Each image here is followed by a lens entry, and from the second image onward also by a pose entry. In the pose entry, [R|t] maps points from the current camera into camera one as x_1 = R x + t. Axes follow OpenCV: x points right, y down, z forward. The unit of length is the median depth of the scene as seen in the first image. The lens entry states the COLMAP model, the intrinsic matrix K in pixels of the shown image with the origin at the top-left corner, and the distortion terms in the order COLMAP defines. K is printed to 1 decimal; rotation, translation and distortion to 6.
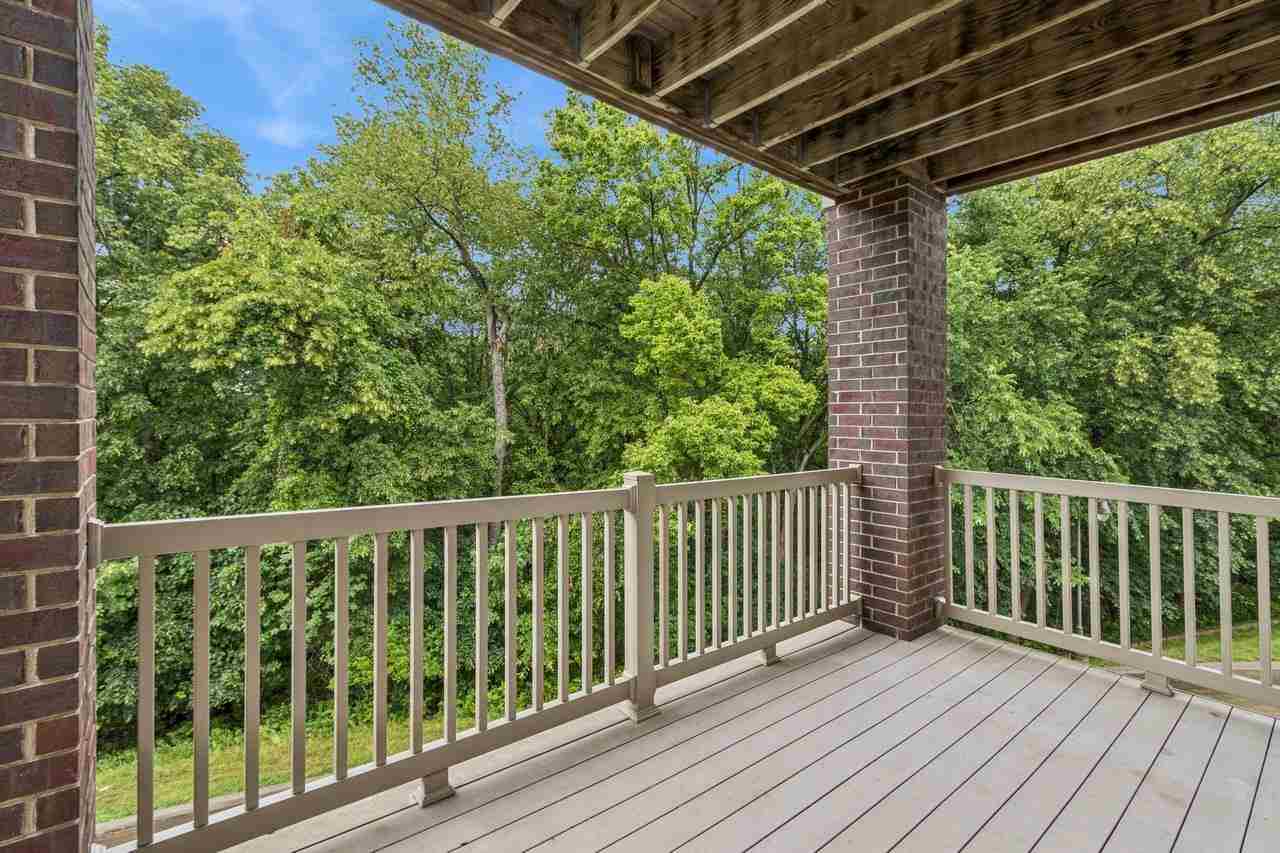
lens RADIAL K [[594.5, 0, 643.7], [0, 594.5, 425.4], [0, 0, 1]] dist [-0.003584, -0.000339]
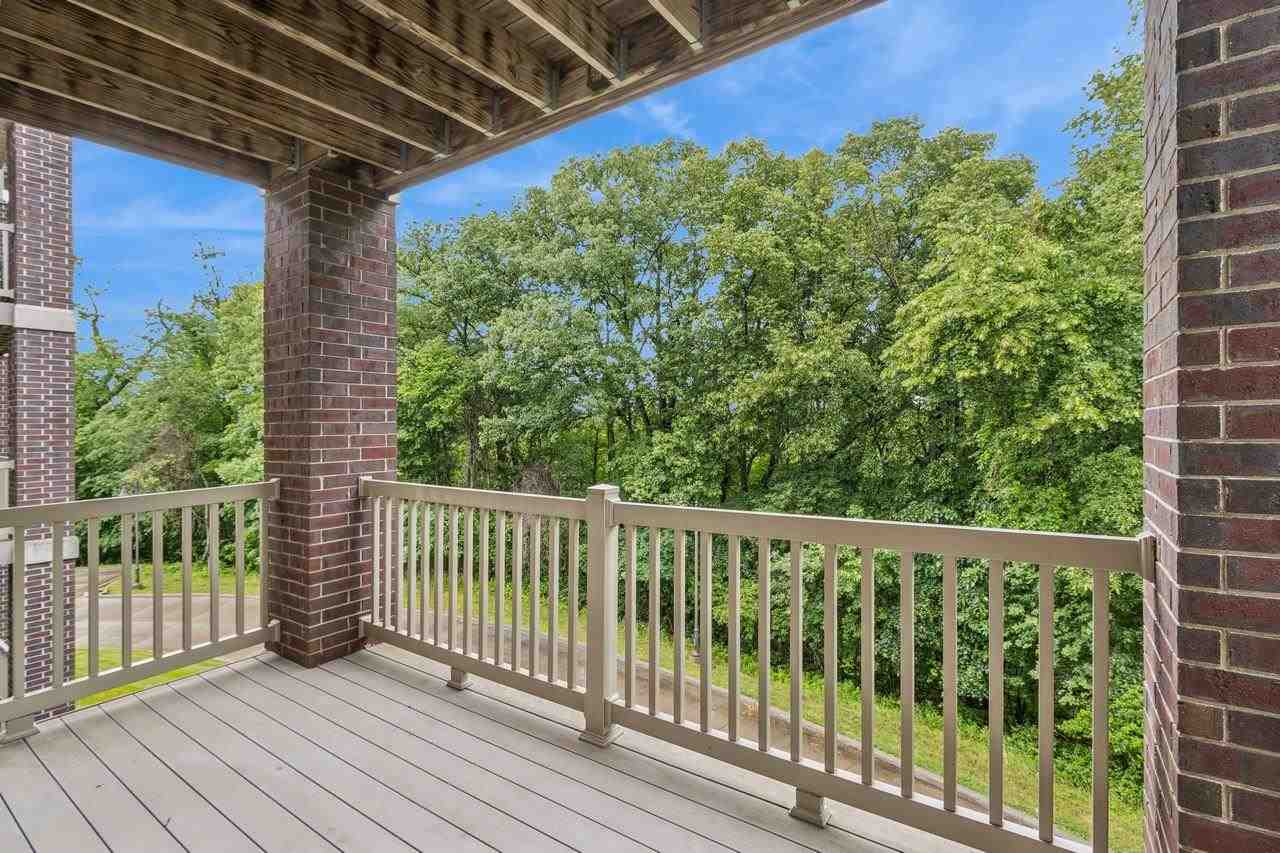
lens RADIAL K [[594.5, 0, 643.4], [0, 594.5, 426.9], [0, 0, 1]] dist [-0.003584, -0.000339]
pose [[0.266248, -0.014059, -0.963802, 0.189499], [-0.000632, 0.999891, -0.014760, 0.000492], [0.963904, 0.004539, 0.266210, 0.164731]]
